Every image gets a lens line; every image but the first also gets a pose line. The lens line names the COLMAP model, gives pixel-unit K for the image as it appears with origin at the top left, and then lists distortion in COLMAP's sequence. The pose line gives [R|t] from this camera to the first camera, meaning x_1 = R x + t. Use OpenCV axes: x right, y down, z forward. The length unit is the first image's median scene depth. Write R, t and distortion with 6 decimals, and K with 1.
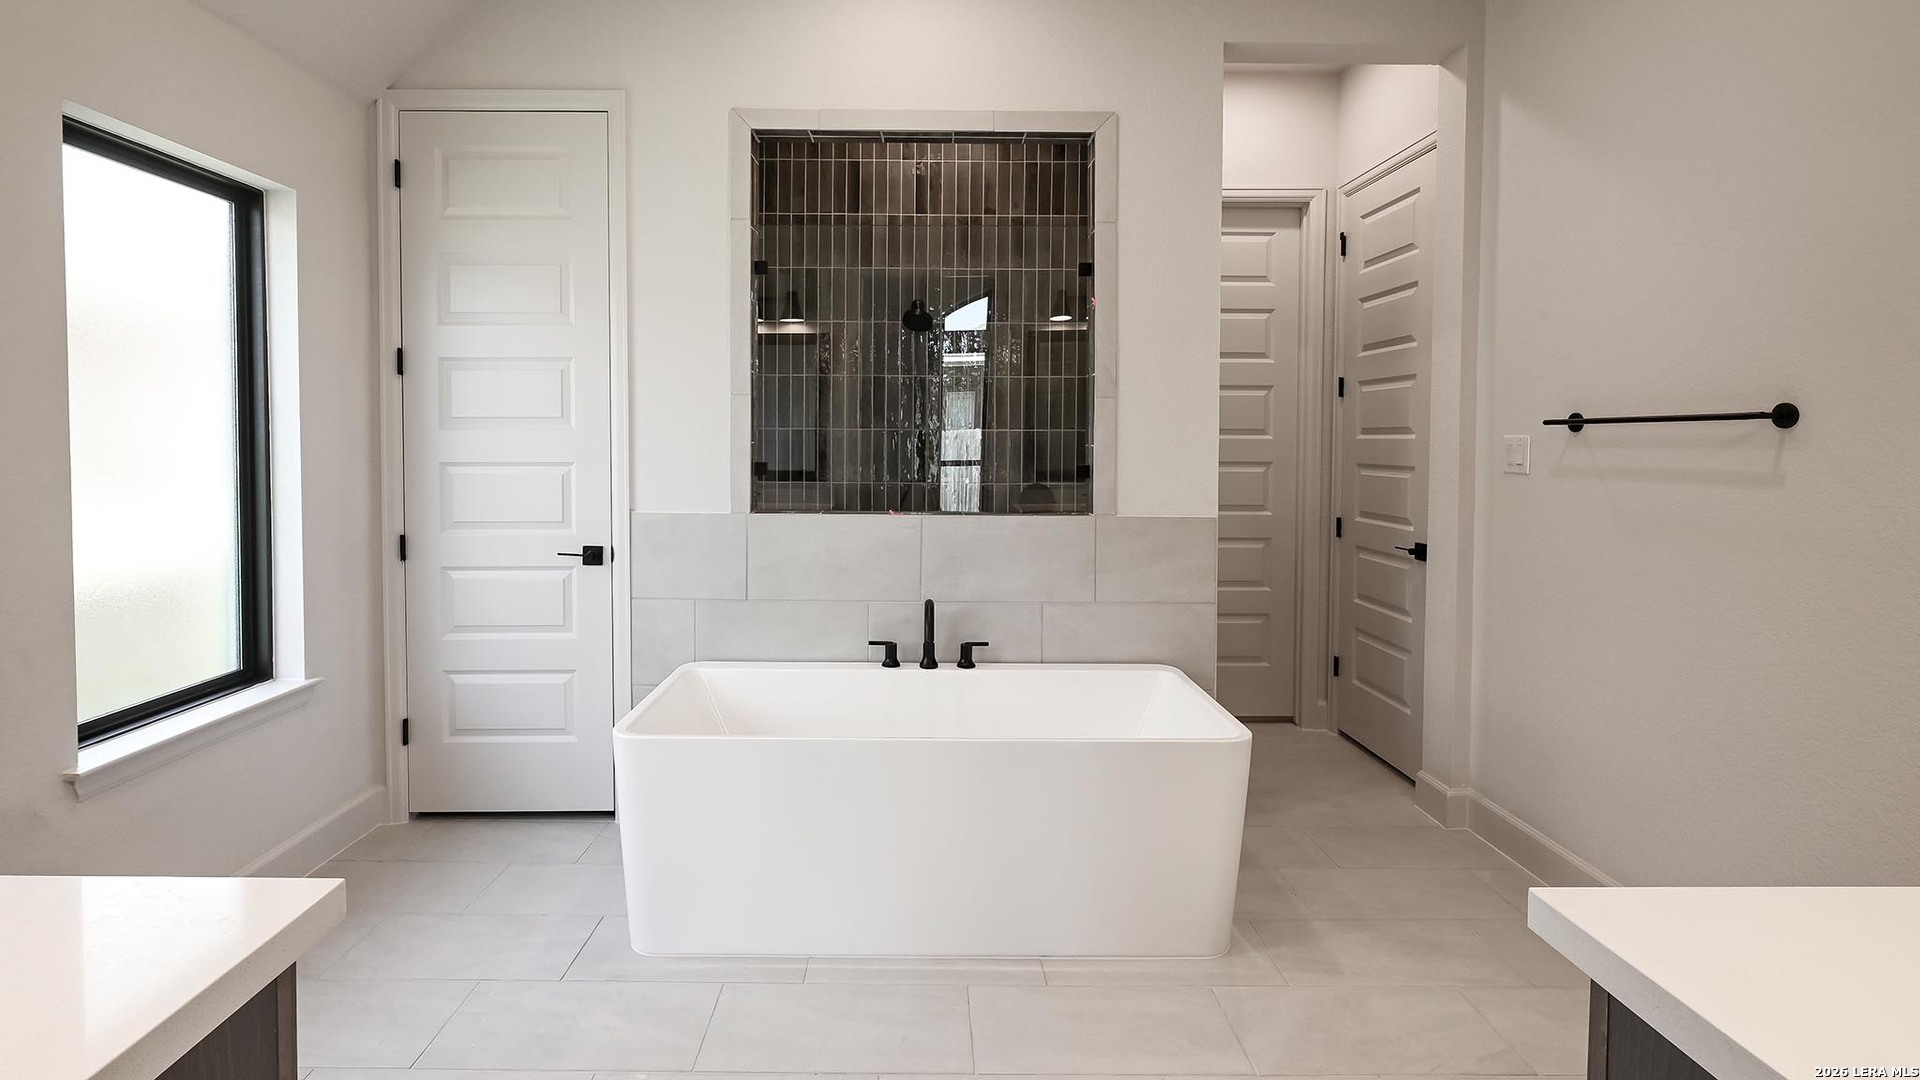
lens RADIAL K [[916.9, 0, 953.3], [0, 916.9, 468.6], [0, 0, 1]] dist [-0.001330, -0.000147]
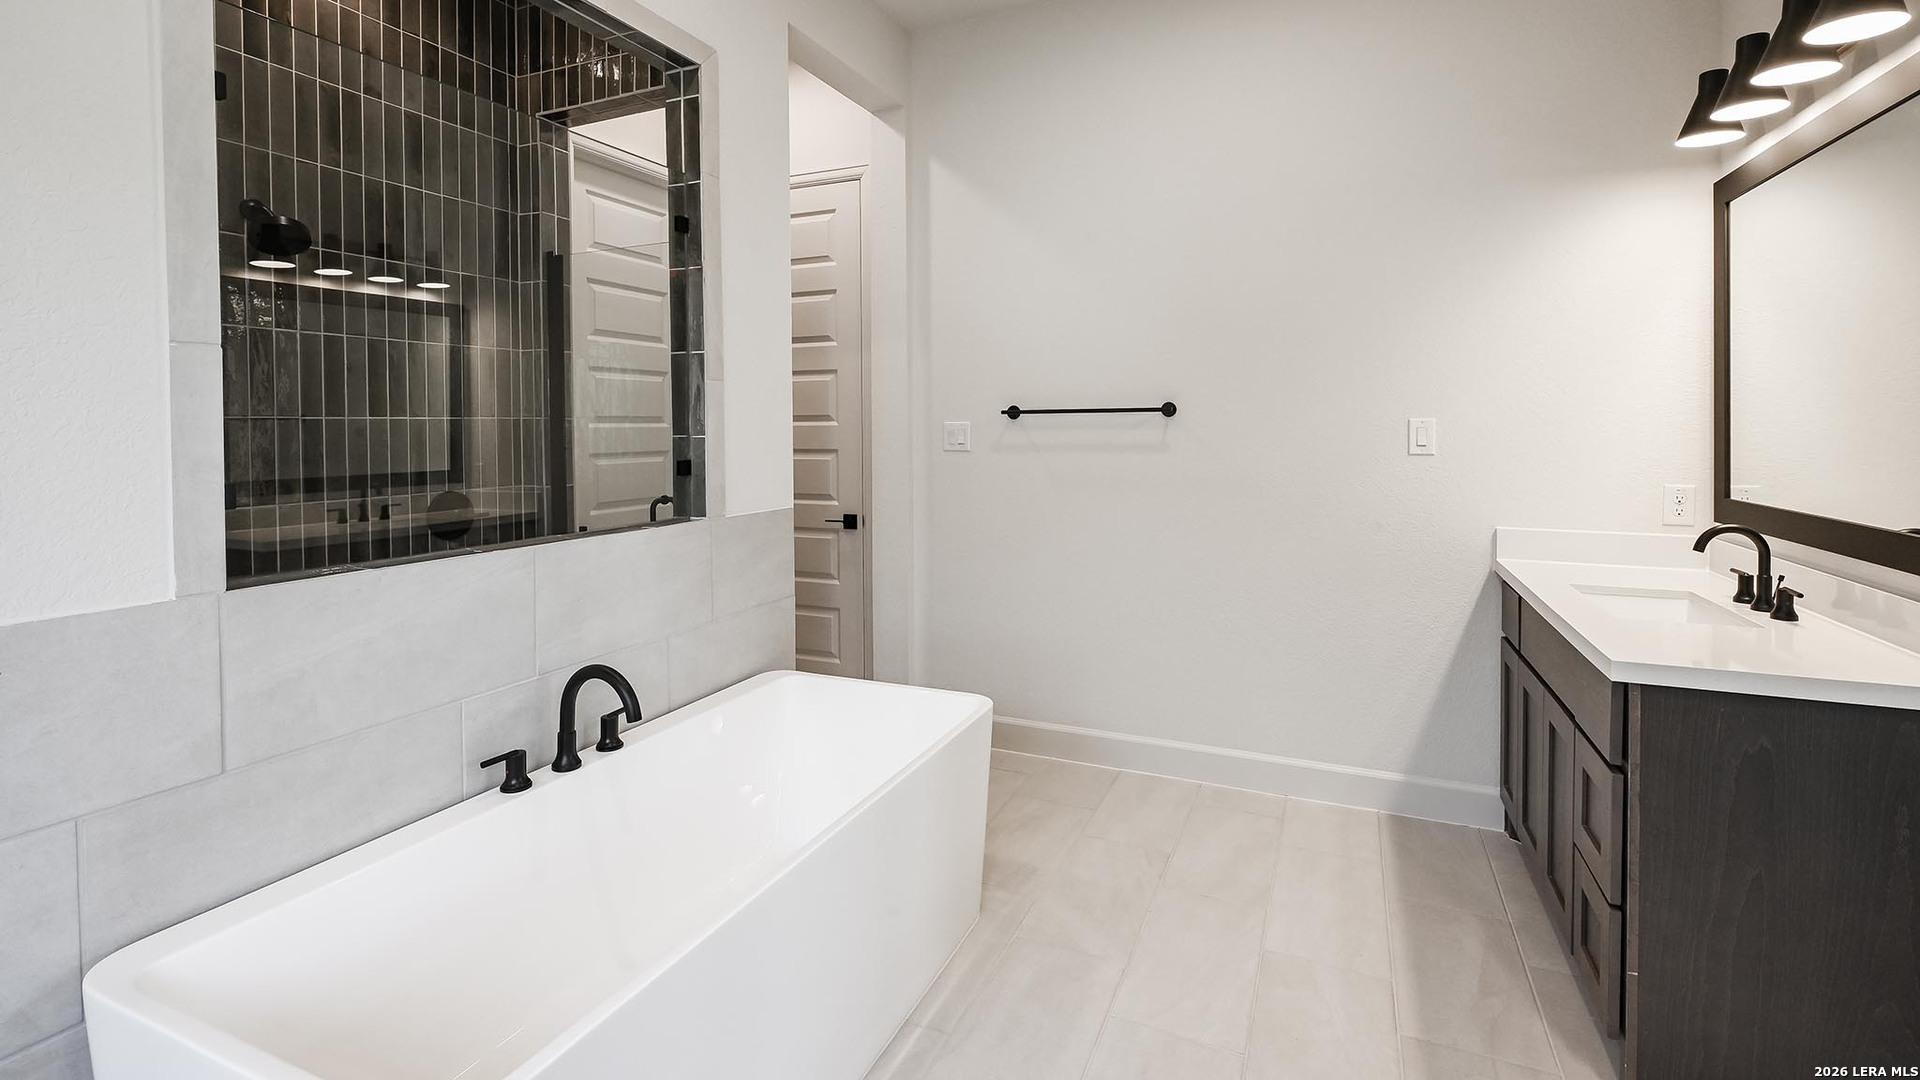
lens RADIAL K [[825.6, 0, 1044.9], [0, 825.6, 444.5], [0, 0, 1]] dist [-0.000343, 0.000109]
pose [[0.405931, -0.029234, 0.913436, -0.422919], [0.037765, 0.999171, 0.015196, -0.017434], [-0.913123, 0.028327, 0.406699, 0.412943]]
